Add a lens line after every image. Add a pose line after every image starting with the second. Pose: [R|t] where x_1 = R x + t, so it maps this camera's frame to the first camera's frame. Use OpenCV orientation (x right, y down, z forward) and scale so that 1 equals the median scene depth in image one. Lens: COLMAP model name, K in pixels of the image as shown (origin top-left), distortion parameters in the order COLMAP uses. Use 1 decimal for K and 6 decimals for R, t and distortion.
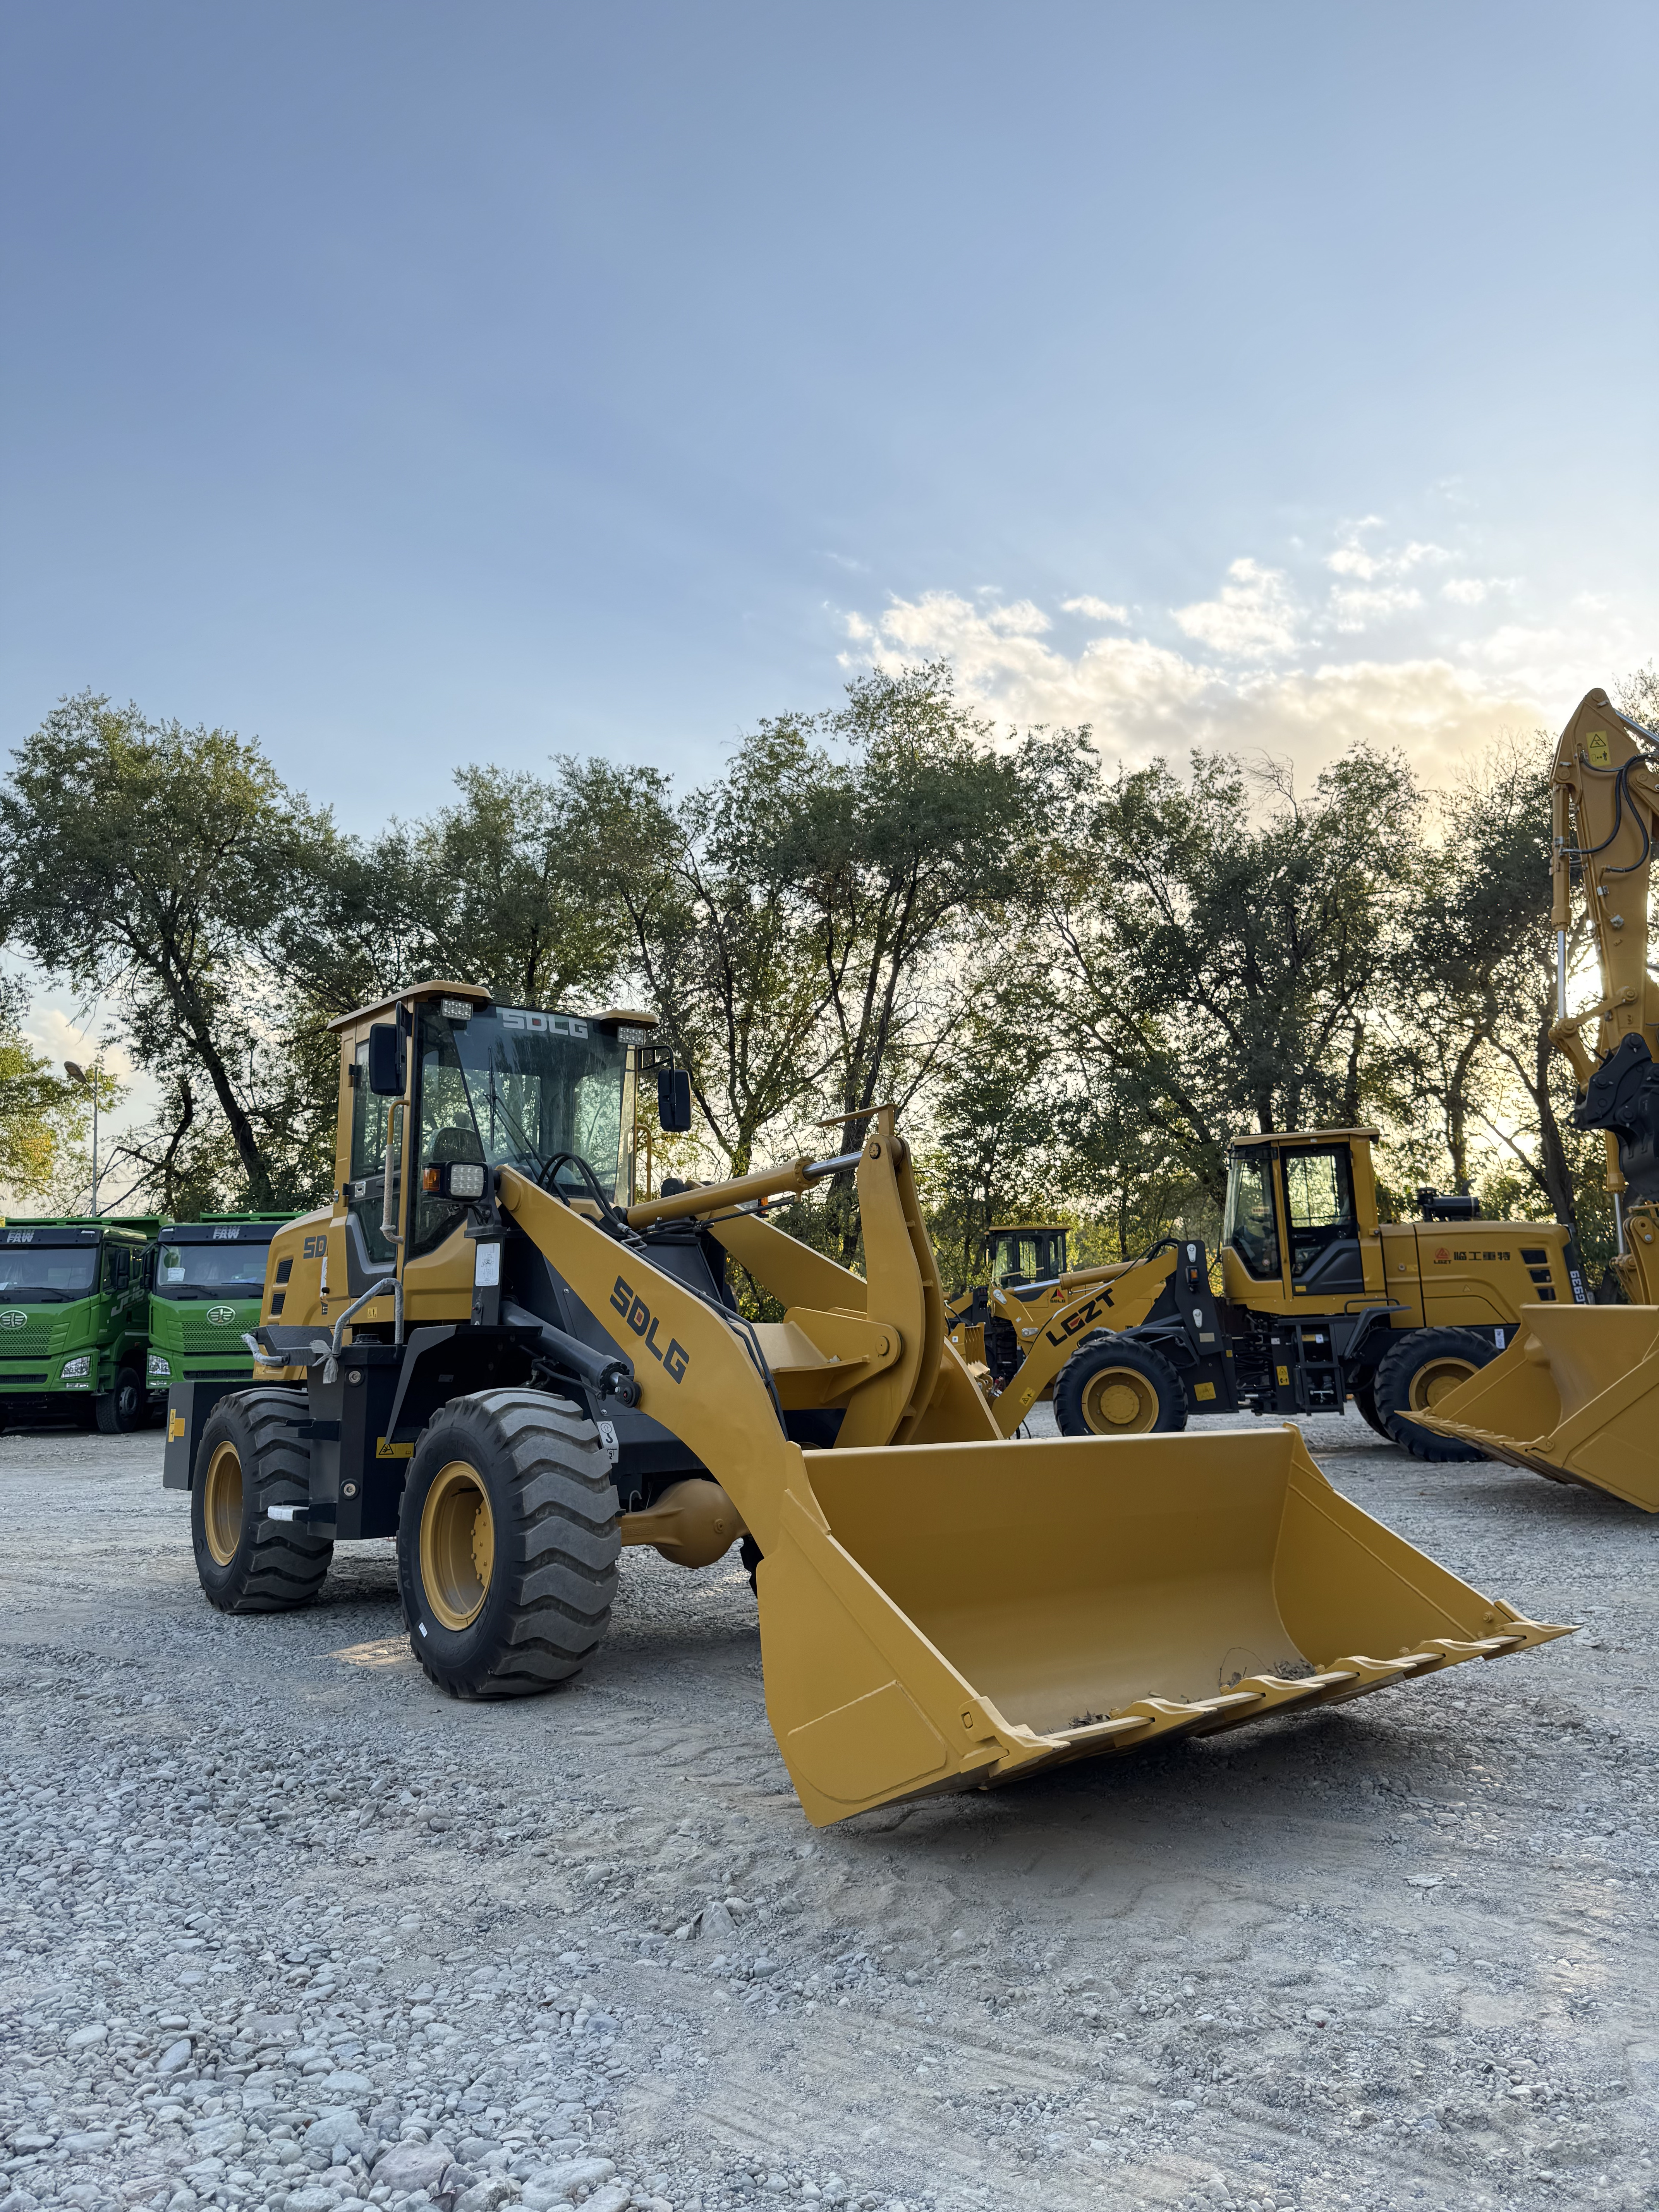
lens RADIAL K [[1545.8, 0, 828.4], [0, 1545.8, 1079.1], [0, 0, 1]] dist [0.049874, -0.056045]
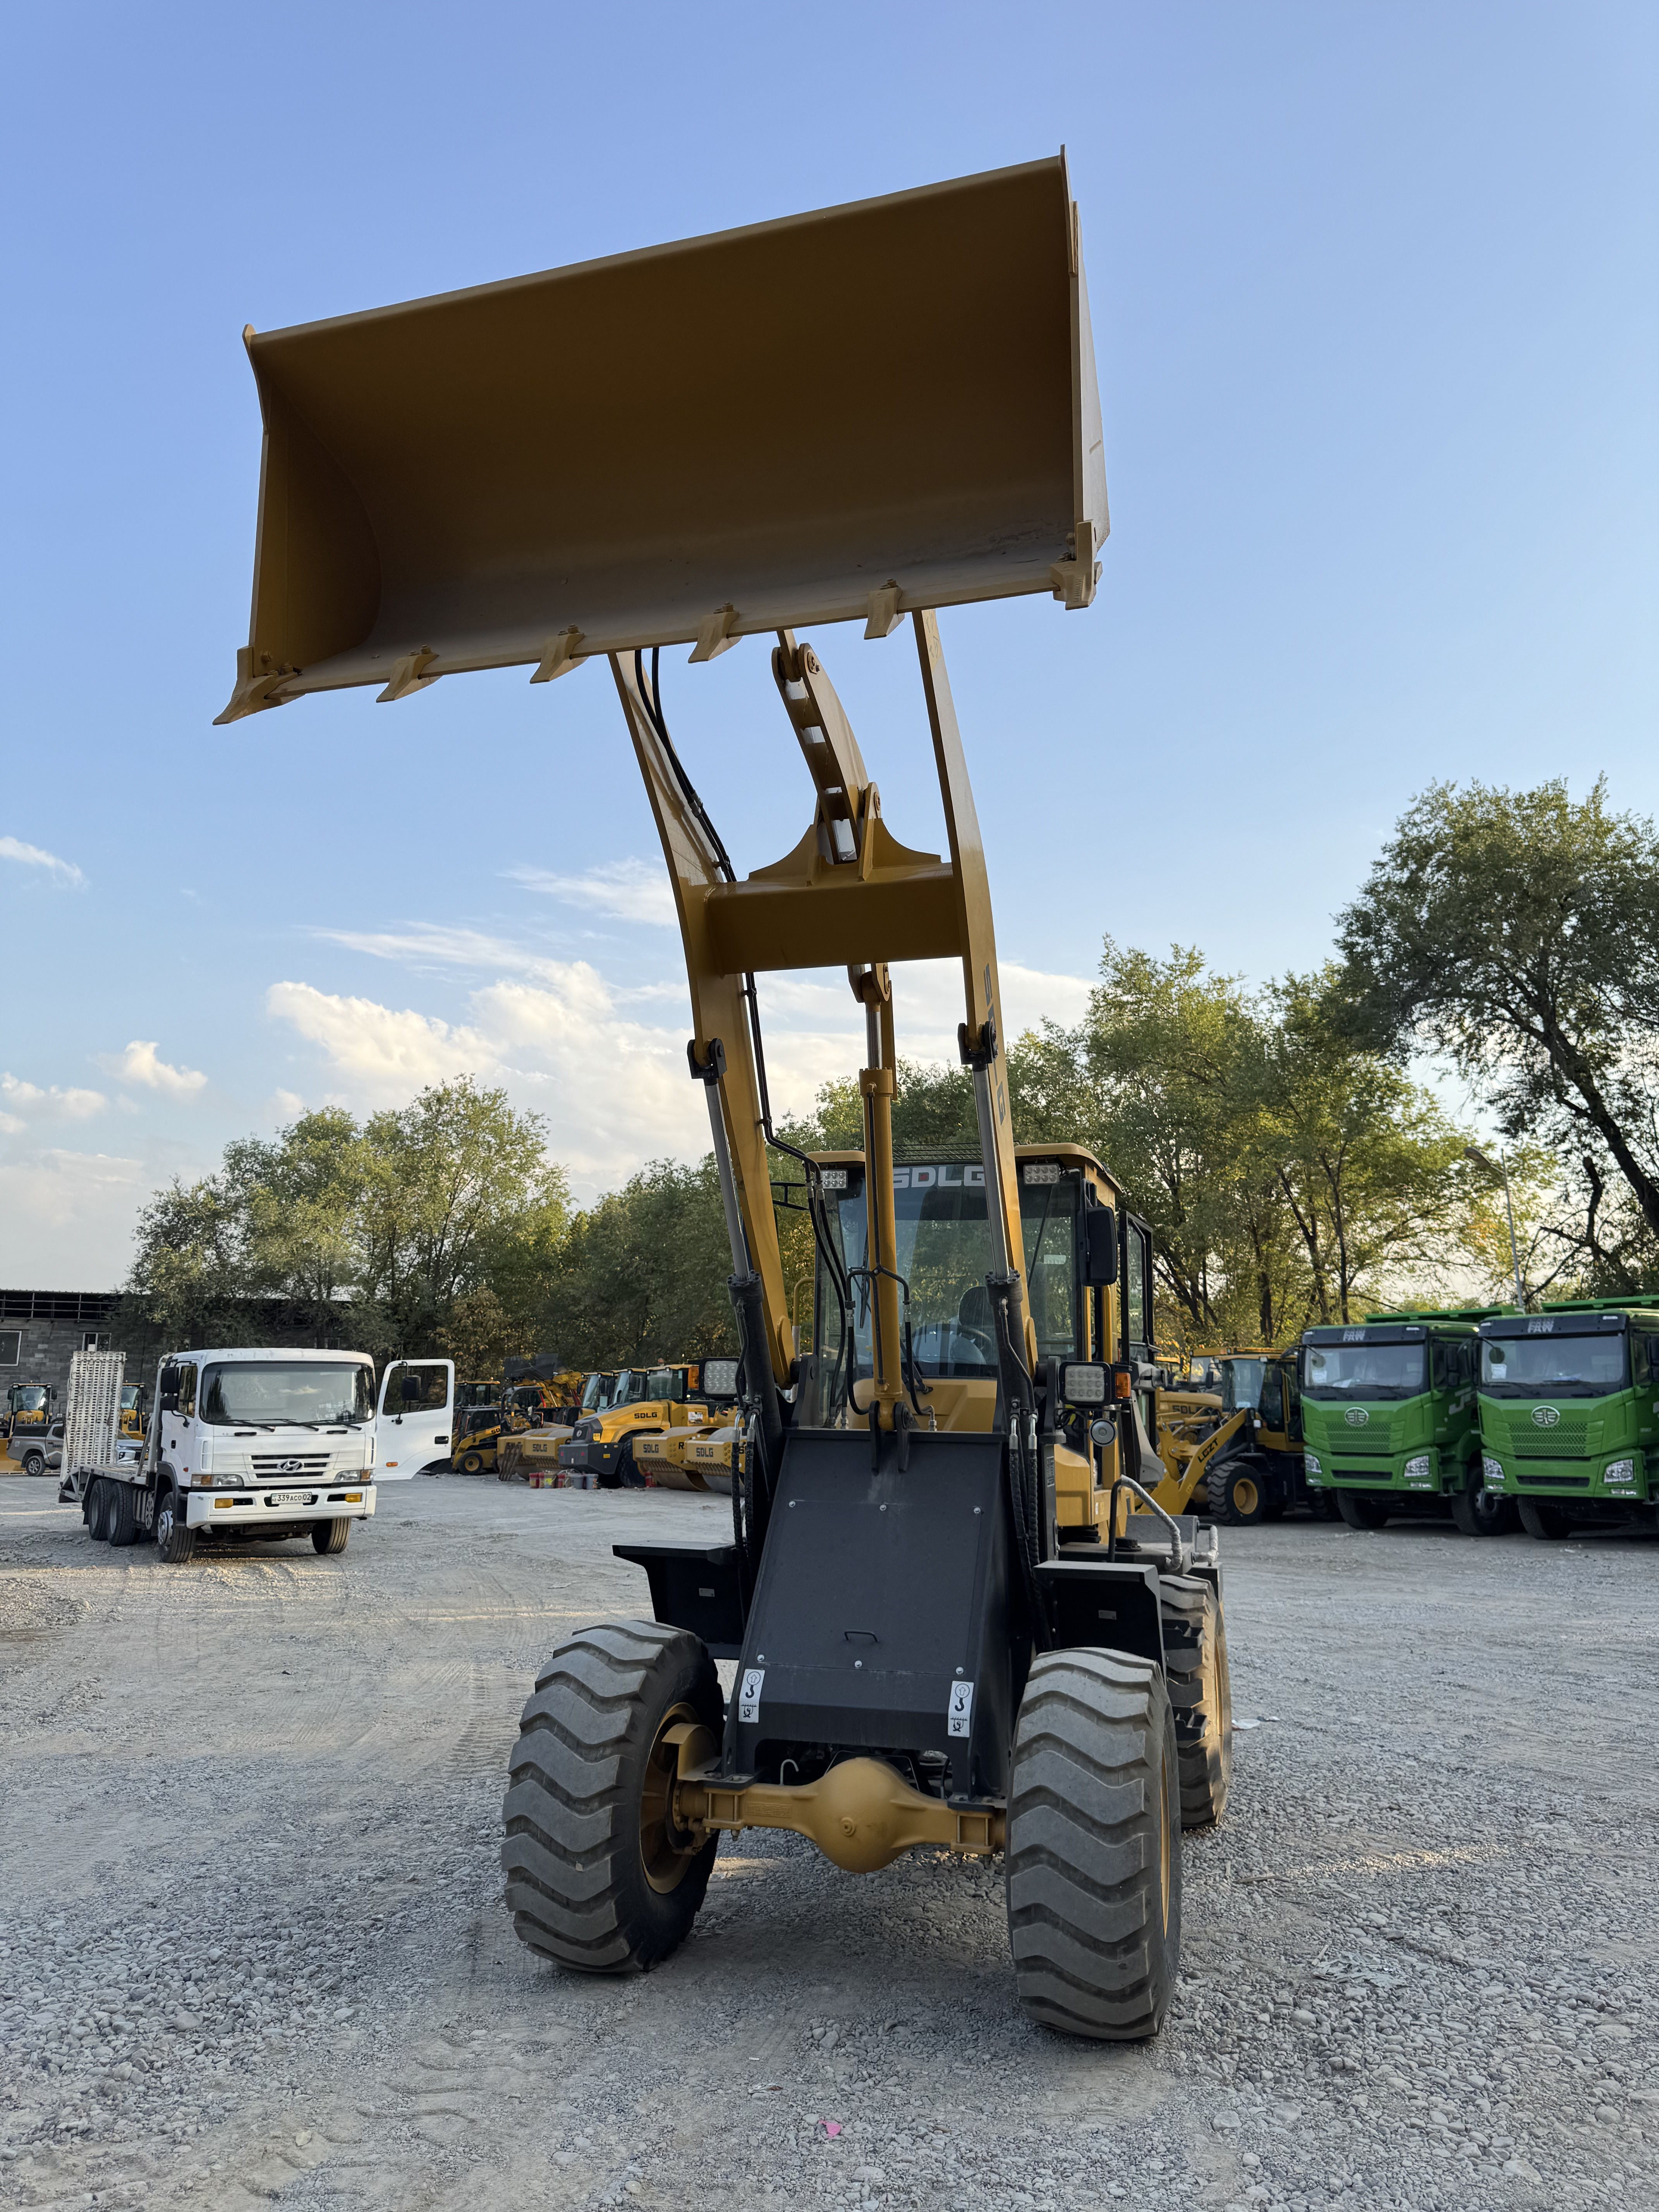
lens RADIAL K [[1545.8, 0, 828.4], [0, 1545.8, 1079.1], [0, 0, 1]] dist [0.049874, -0.056045]
pose [[0.557957, -0.161375, -0.814028, 0.111626], [0.129354, 0.985833, -0.106771, -0.000923], [0.819726, -0.045724, 0.570927, 0.096033]]
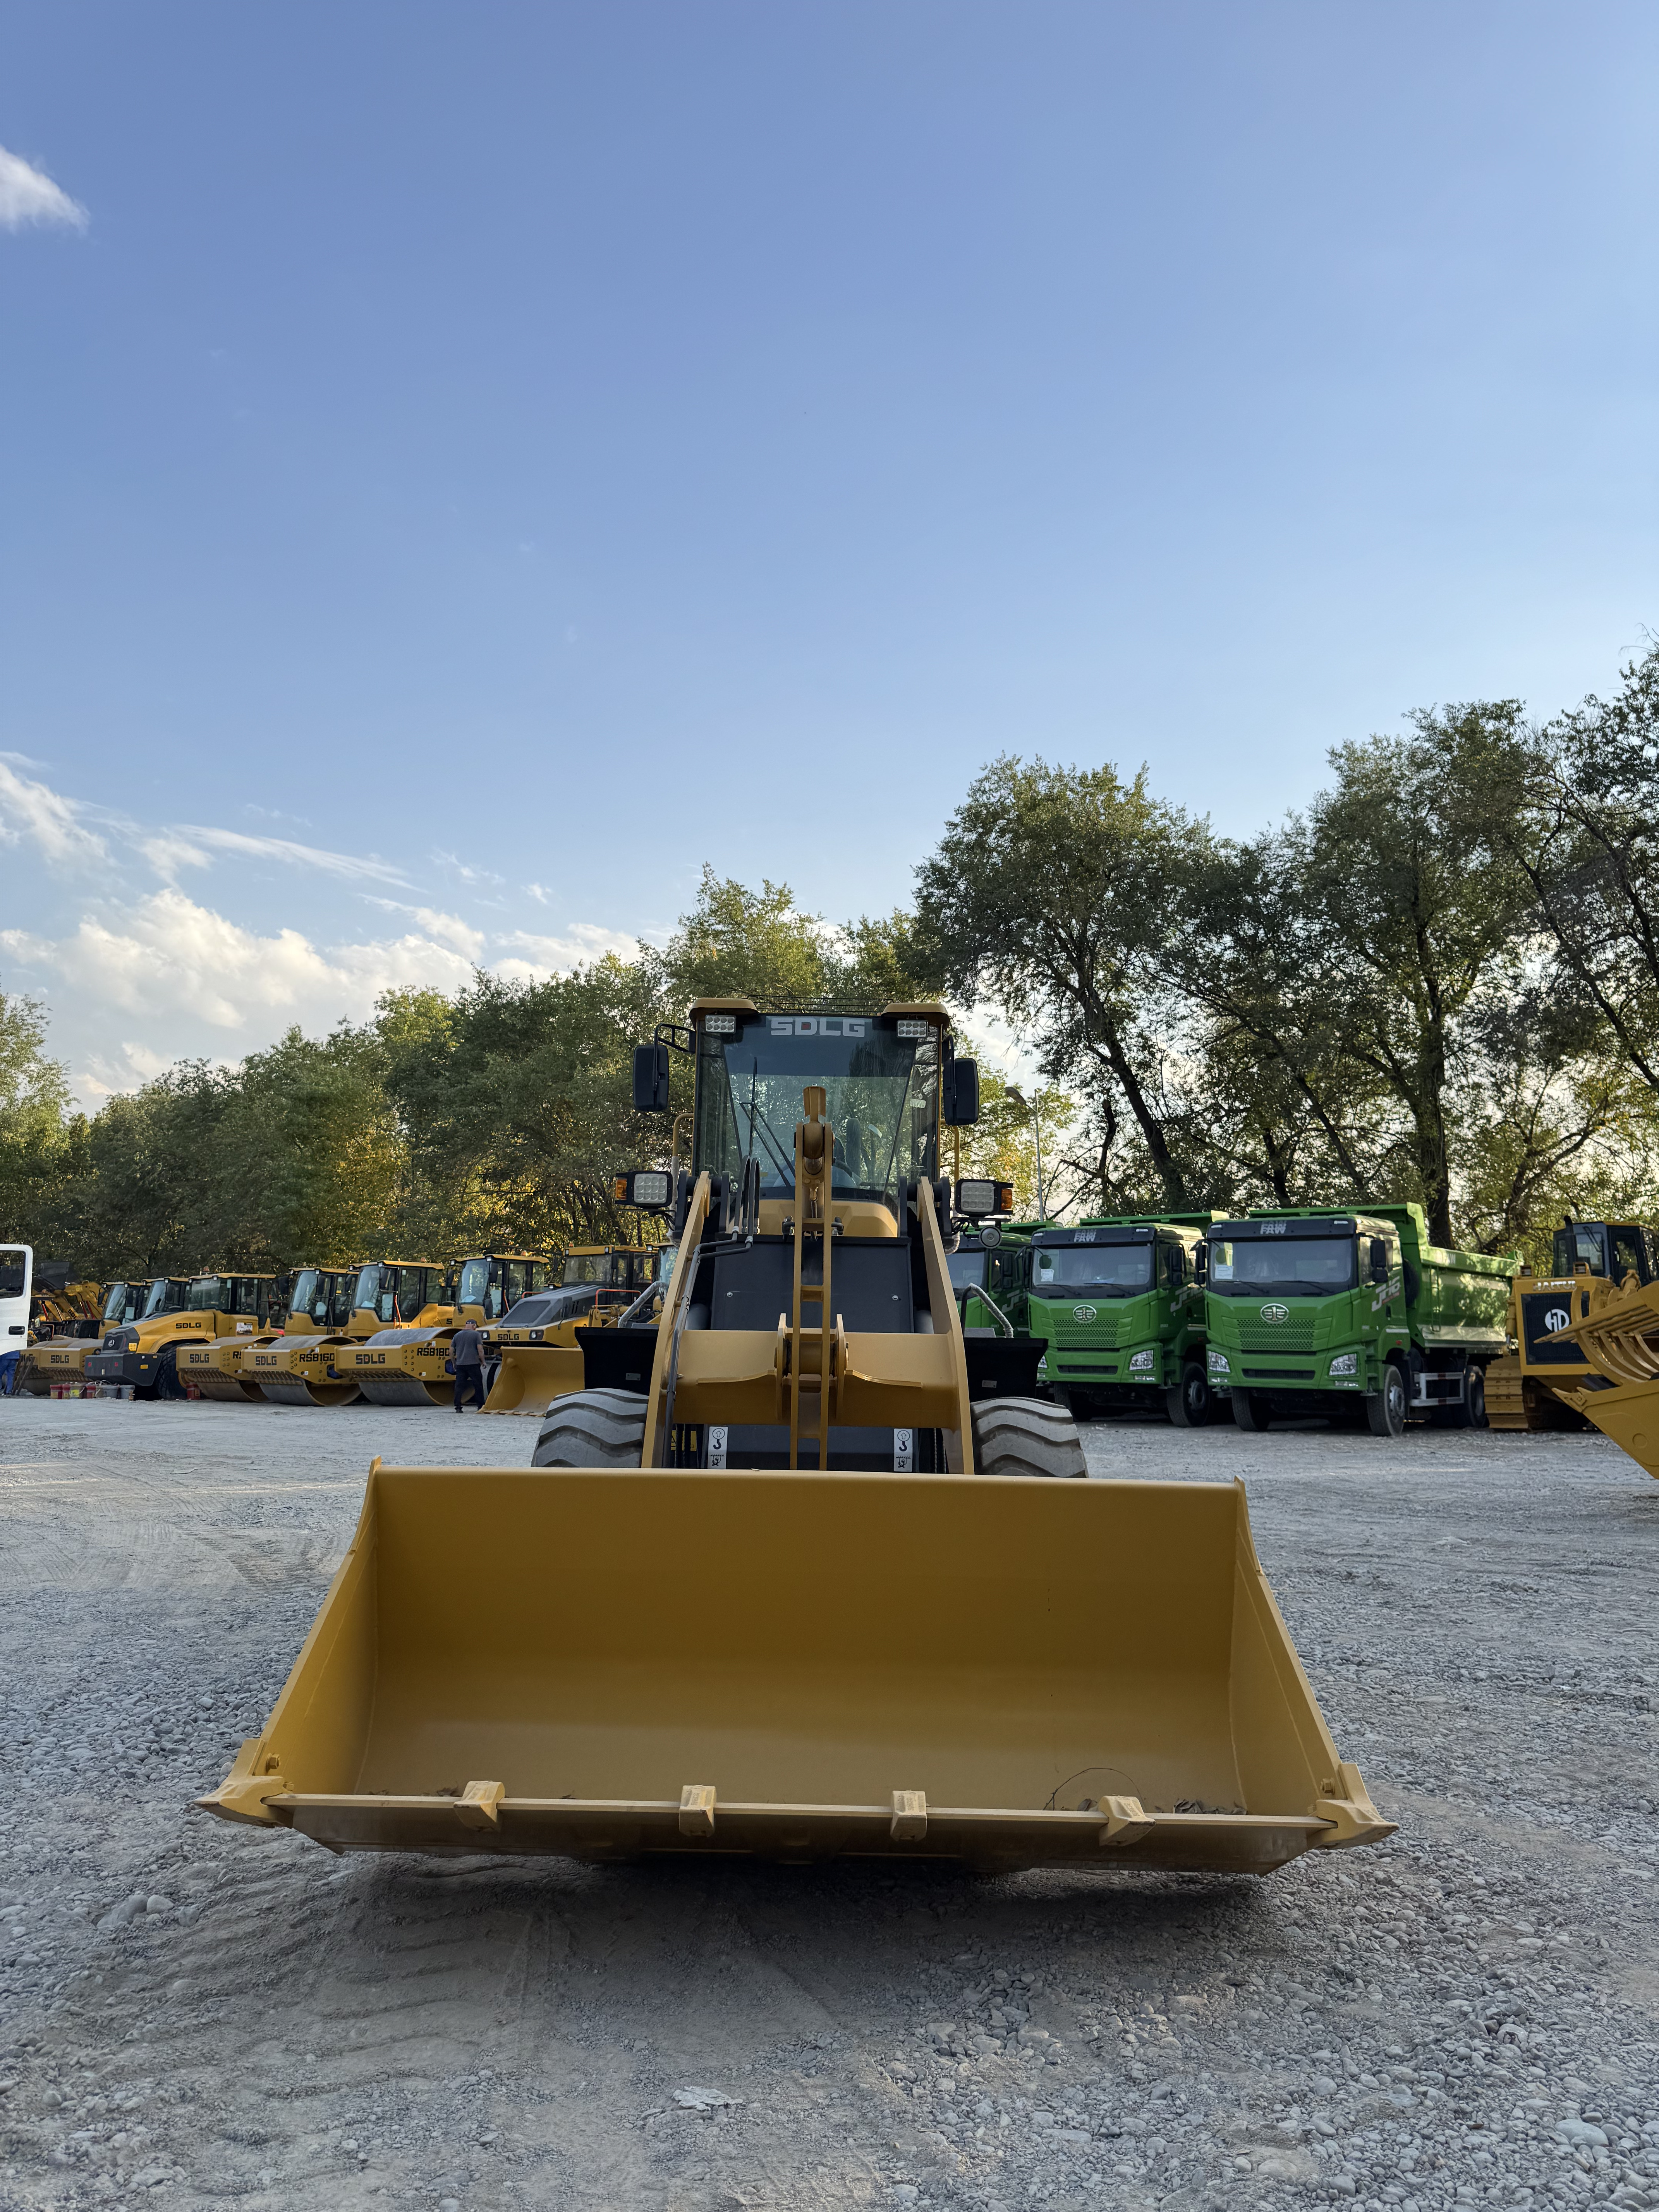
lens RADIAL K [[1530.1, 0, 832.7], [0, 1530.1, 1079.0], [0, 0, 1]] dist [0.169541, -0.282685]
pose [[0.787484, -0.087781, -0.610053, 0.093622], [0.087271, 0.995714, -0.030620, 0.006424], [0.610126, -0.029128, 0.791769, 0.046111]]
